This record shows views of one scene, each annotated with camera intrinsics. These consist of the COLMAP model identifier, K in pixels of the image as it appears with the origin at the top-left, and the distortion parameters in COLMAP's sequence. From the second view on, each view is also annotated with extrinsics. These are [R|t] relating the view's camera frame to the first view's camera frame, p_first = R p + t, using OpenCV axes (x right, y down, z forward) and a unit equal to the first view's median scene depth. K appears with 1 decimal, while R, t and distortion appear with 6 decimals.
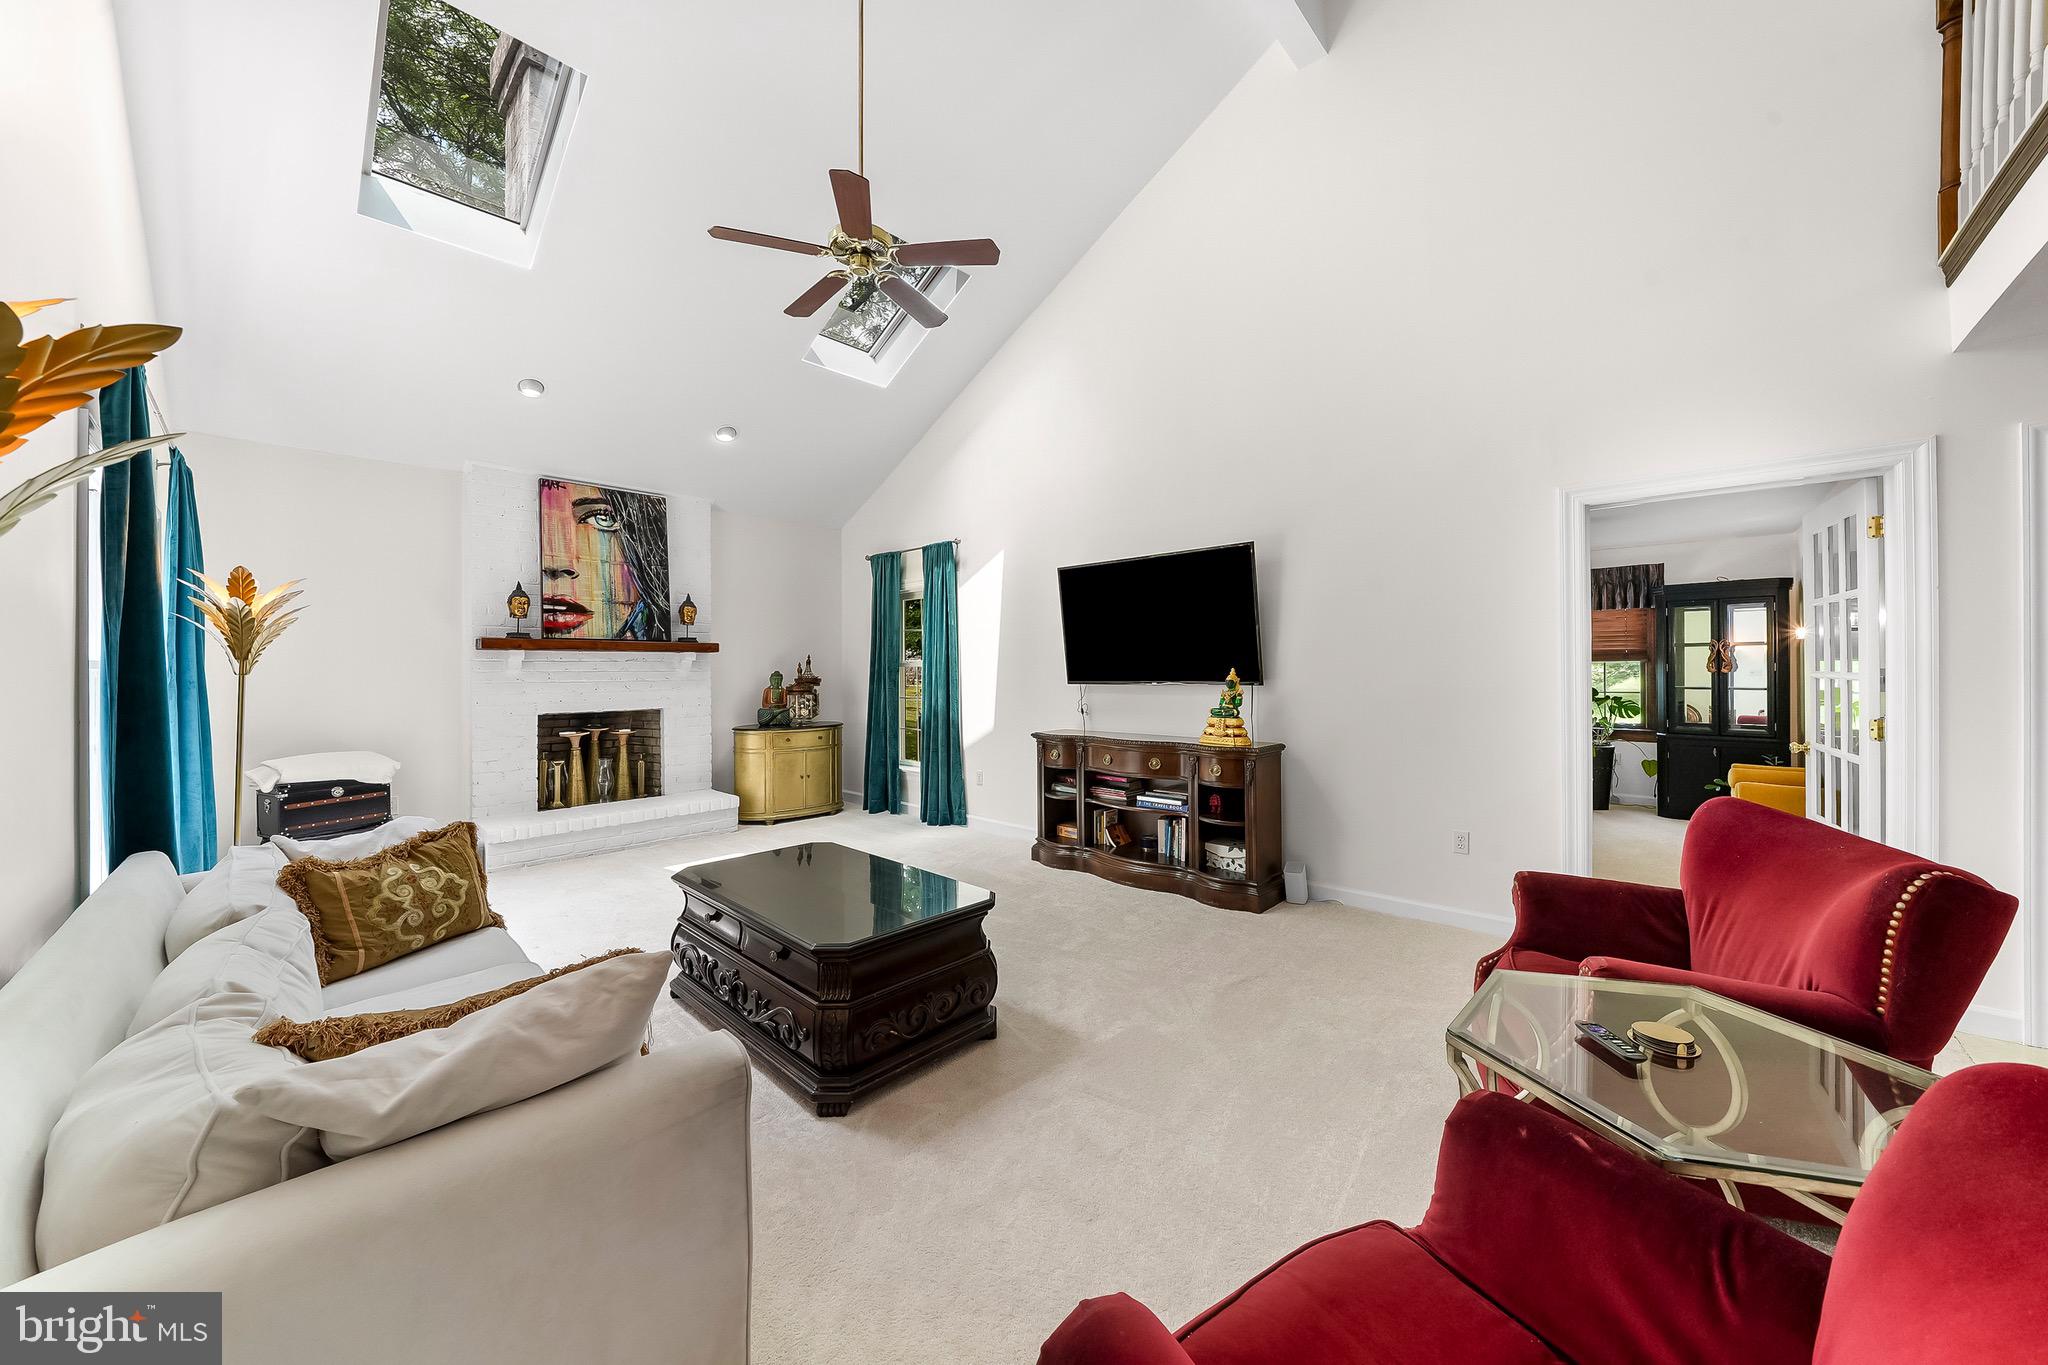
lens RADIAL K [[719.3, 0, 1012.6], [0, 719.3, 668.5], [0, 0, 1]] dist [-0.001715, -0.000155]
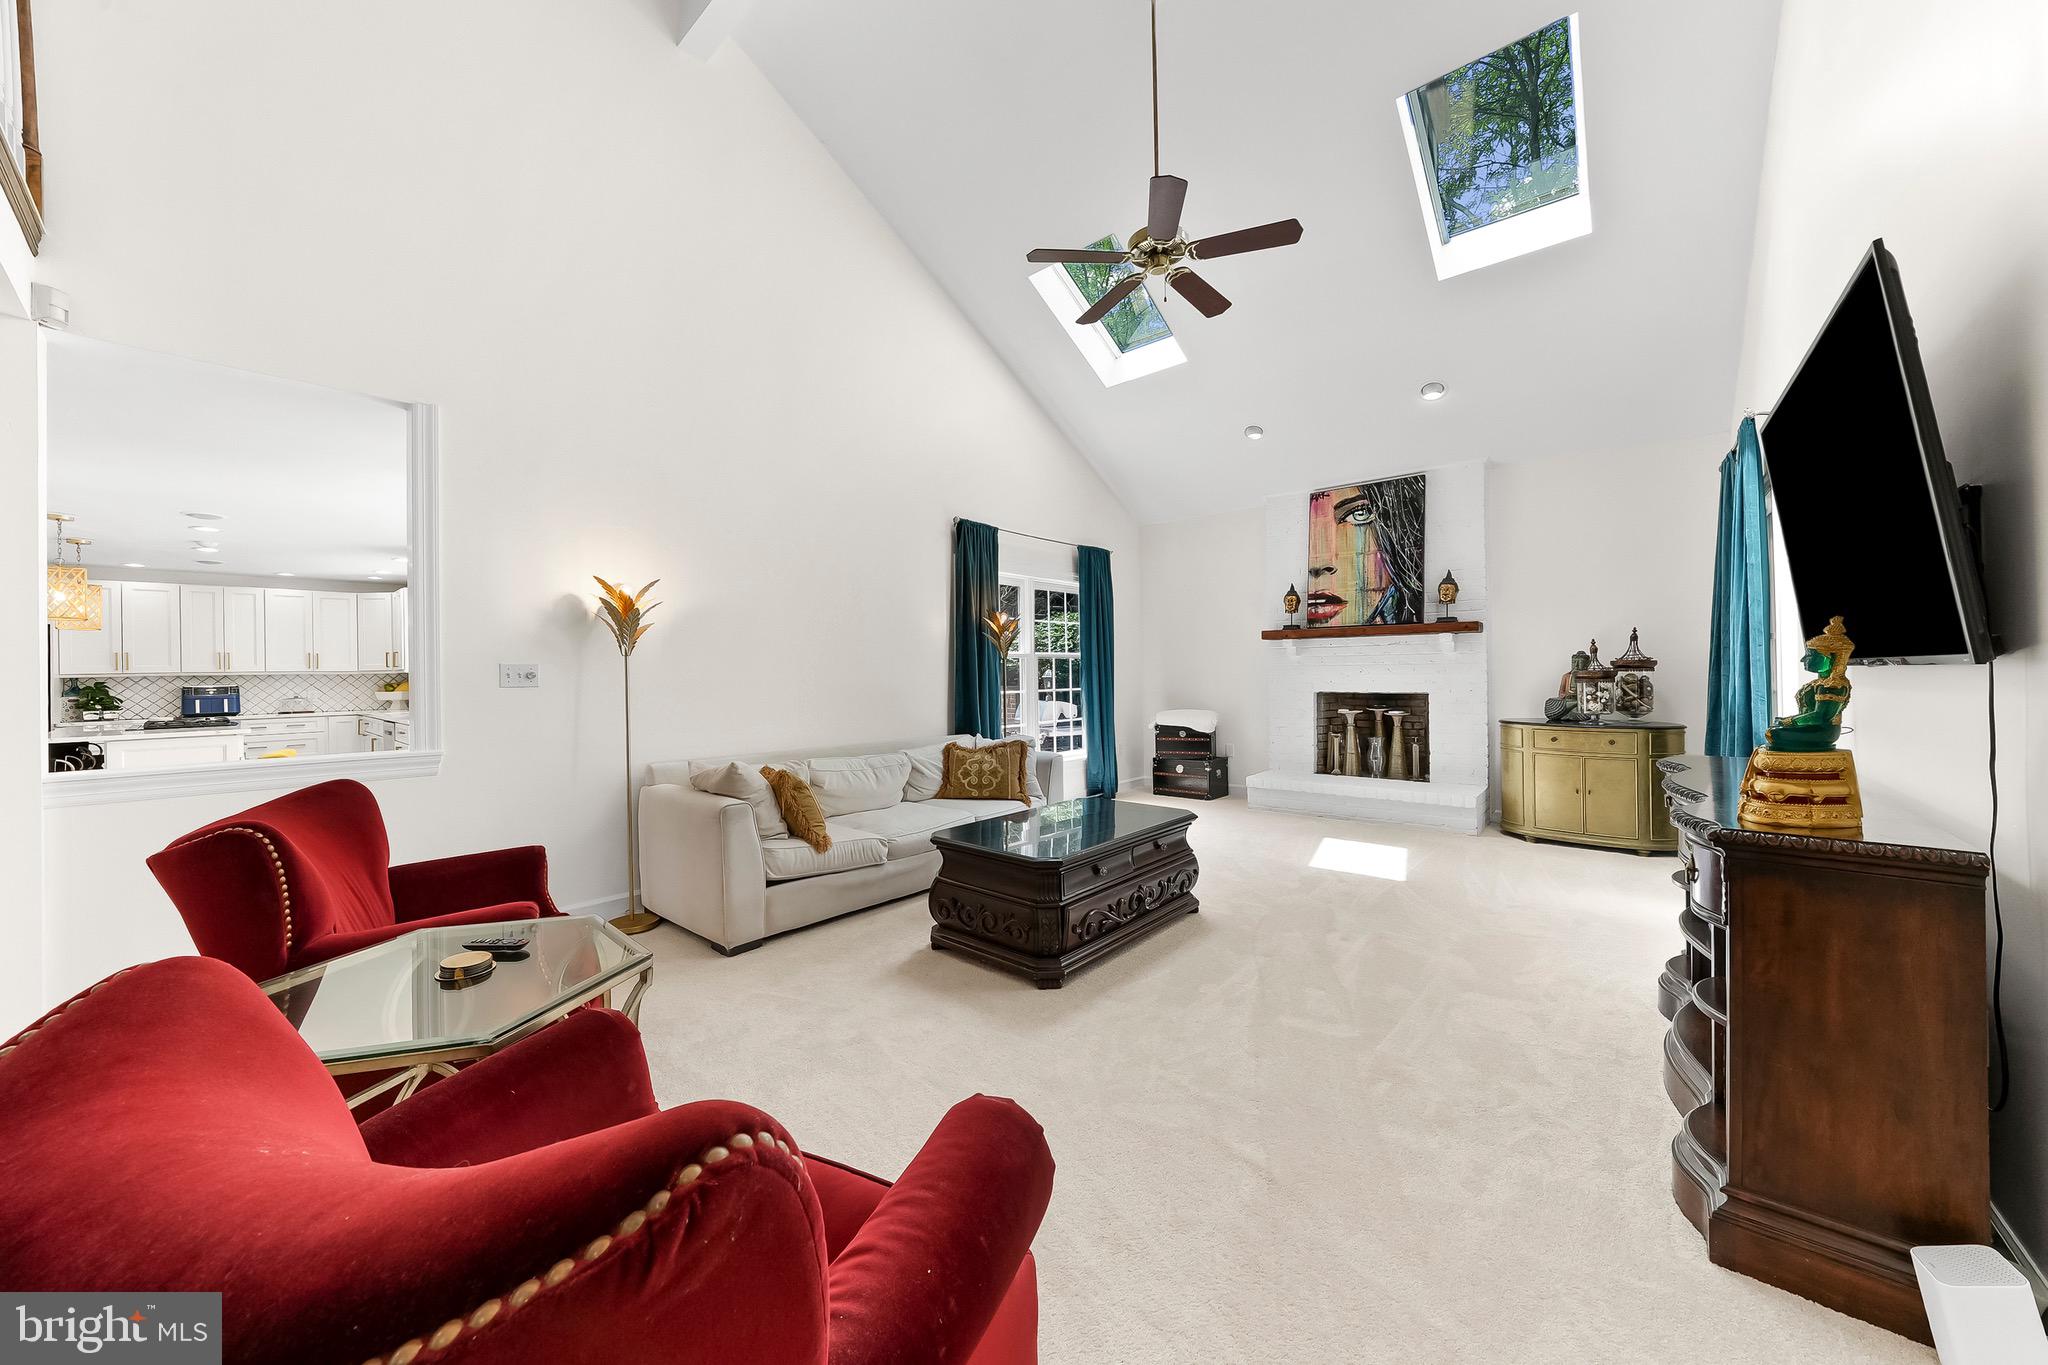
lens RADIAL K [[719.3, 0, 1012.6], [0, 719.3, 668.5], [0, 0, 1]] dist [-0.001715, -0.000155]
pose [[0.049456, 0.001751, -0.998775, 0.483600], [0.013843, 0.999901, 0.002439, 0.014064], [0.998680, -0.013947, 0.049427, 0.422074]]
